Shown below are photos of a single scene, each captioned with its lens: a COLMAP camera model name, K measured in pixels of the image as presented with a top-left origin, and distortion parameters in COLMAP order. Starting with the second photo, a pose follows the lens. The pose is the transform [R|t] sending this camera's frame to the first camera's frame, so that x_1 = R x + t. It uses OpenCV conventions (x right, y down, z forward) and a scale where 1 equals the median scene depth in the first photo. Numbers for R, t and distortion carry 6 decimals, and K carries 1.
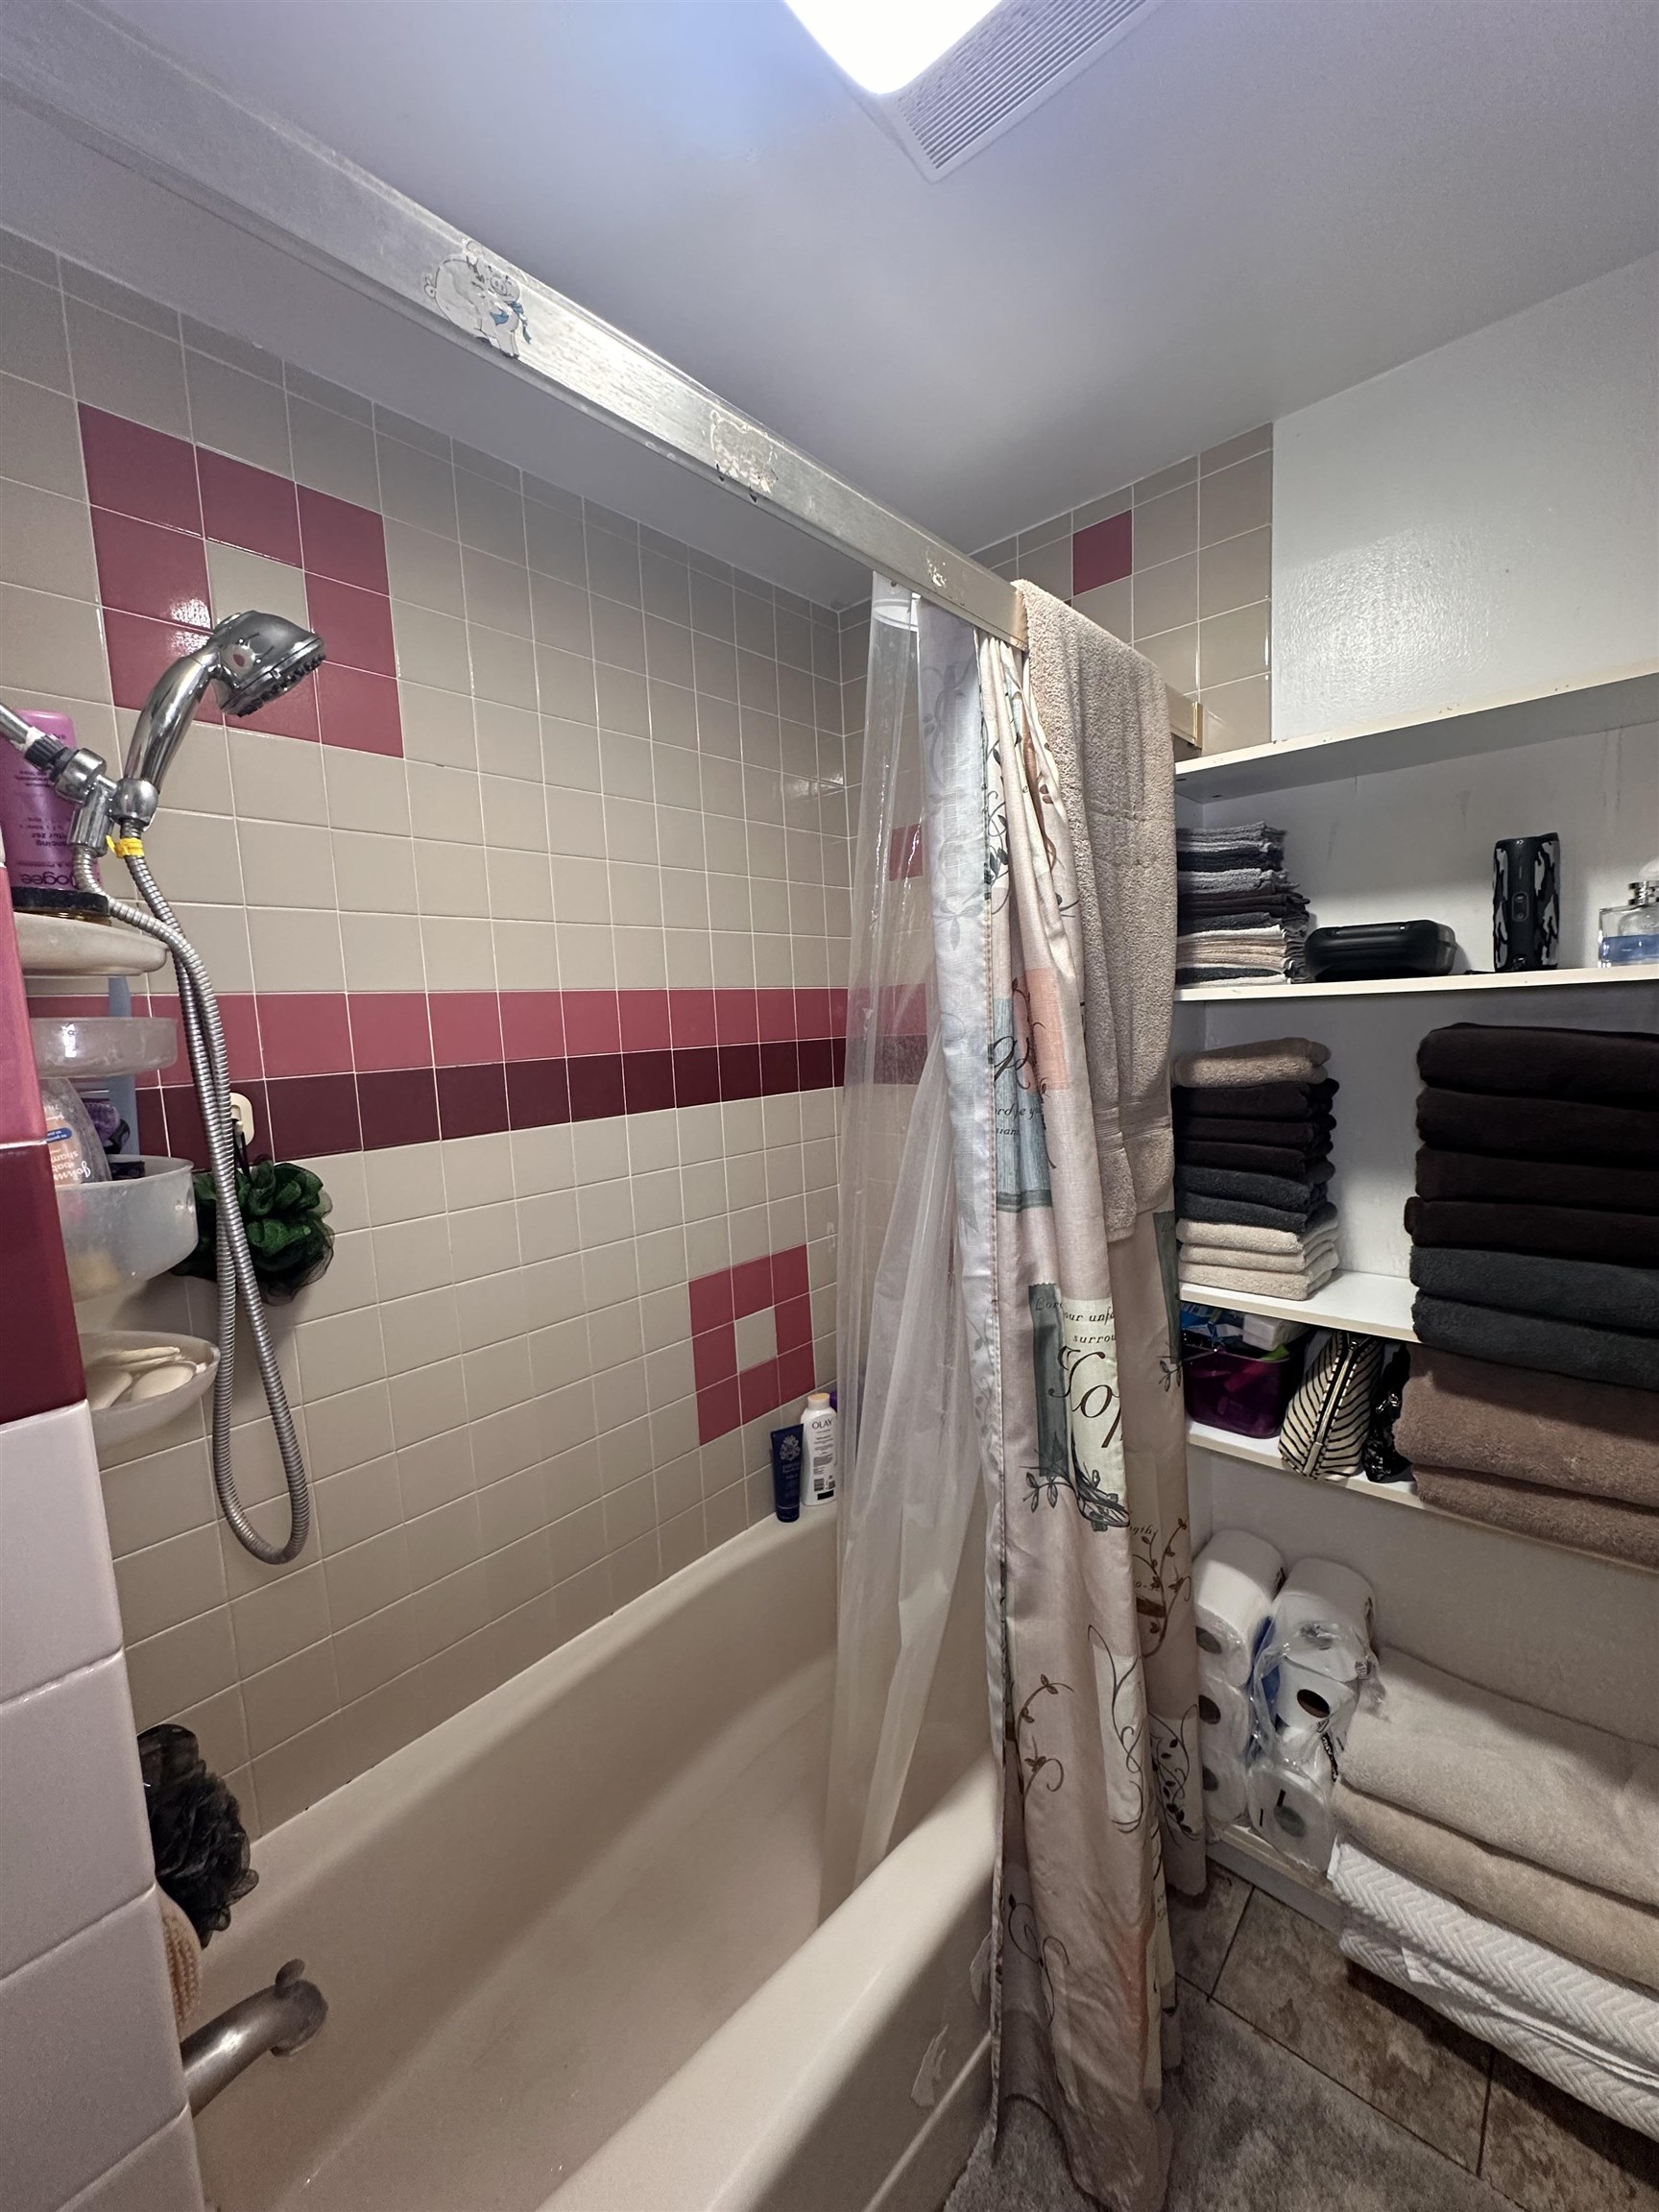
lens RADIAL K [[874.7, 0, 845.4], [0, 874.7, 1110.6], [0, 0, 1]] dist [-0.005346, 0.001264]
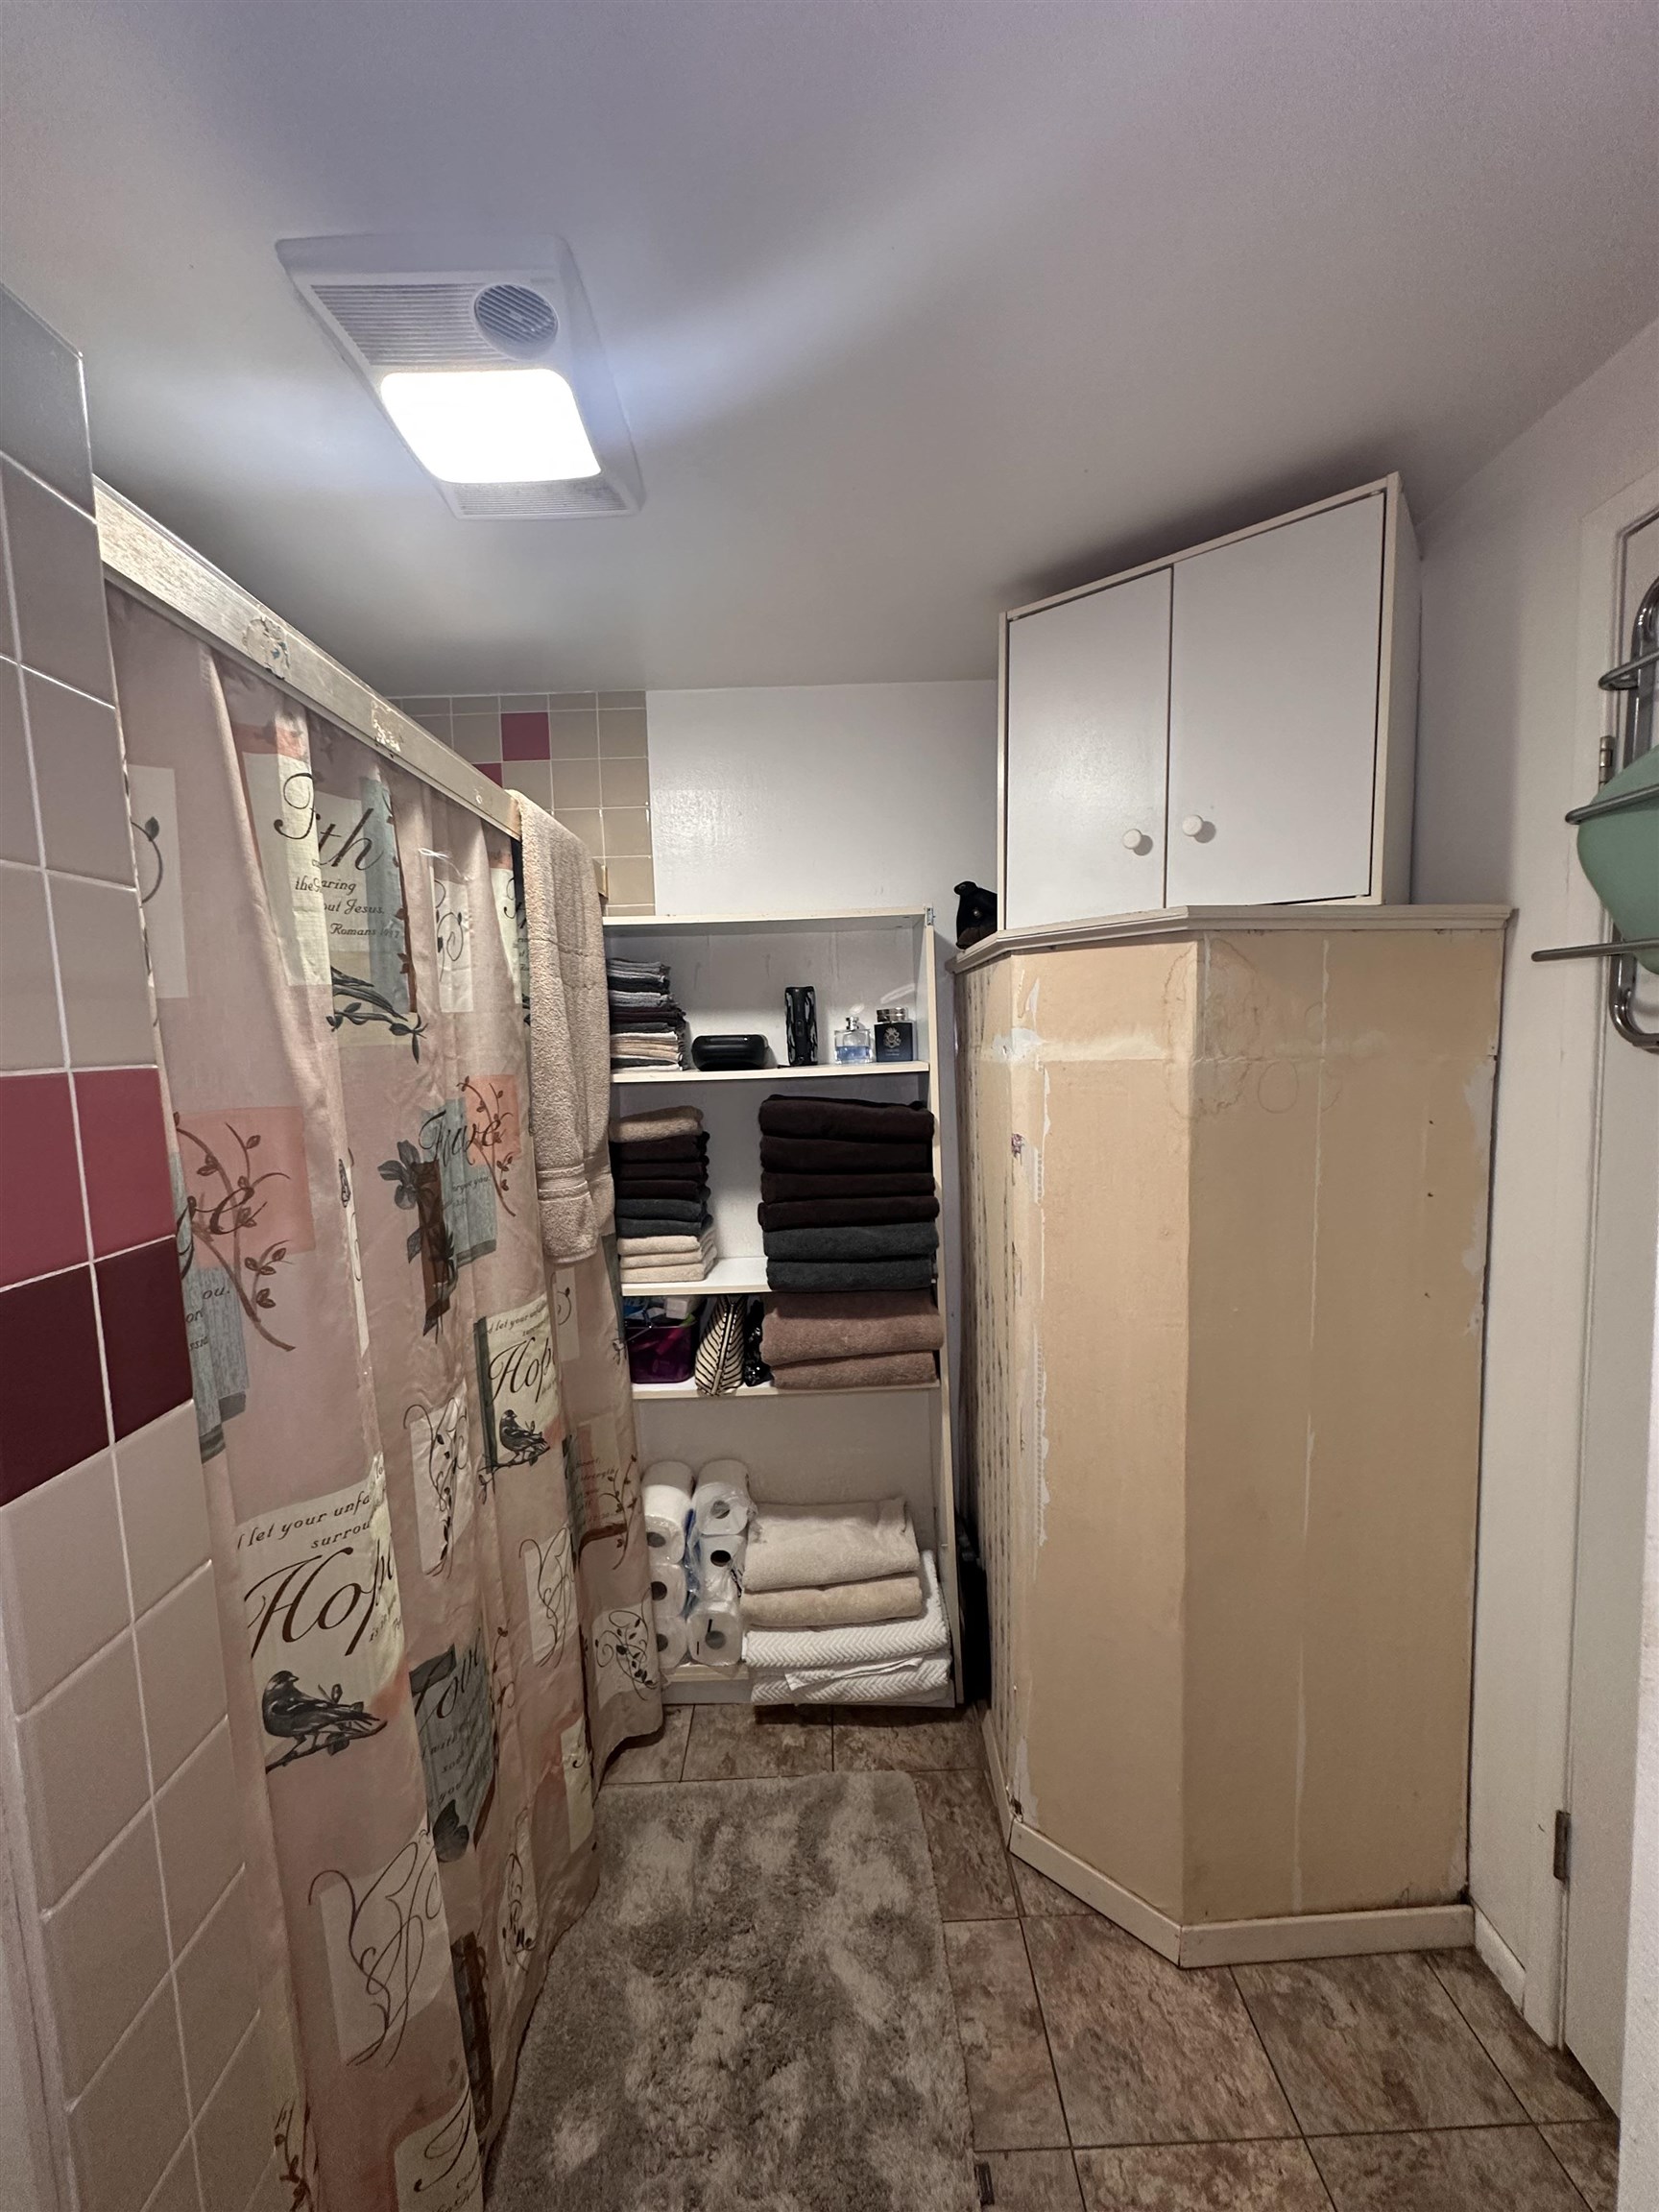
lens RADIAL K [[874.7, 0, 831.2], [0, 874.7, 1114.2], [0, 0, 1]] dist [-0.005346, 0.001264]
pose [[0.744551, -0.033879, 0.666706, -0.303858], [0.066361, 0.997521, -0.023420, -0.018108], [-0.664259, 0.061681, 0.744953, -0.286526]]
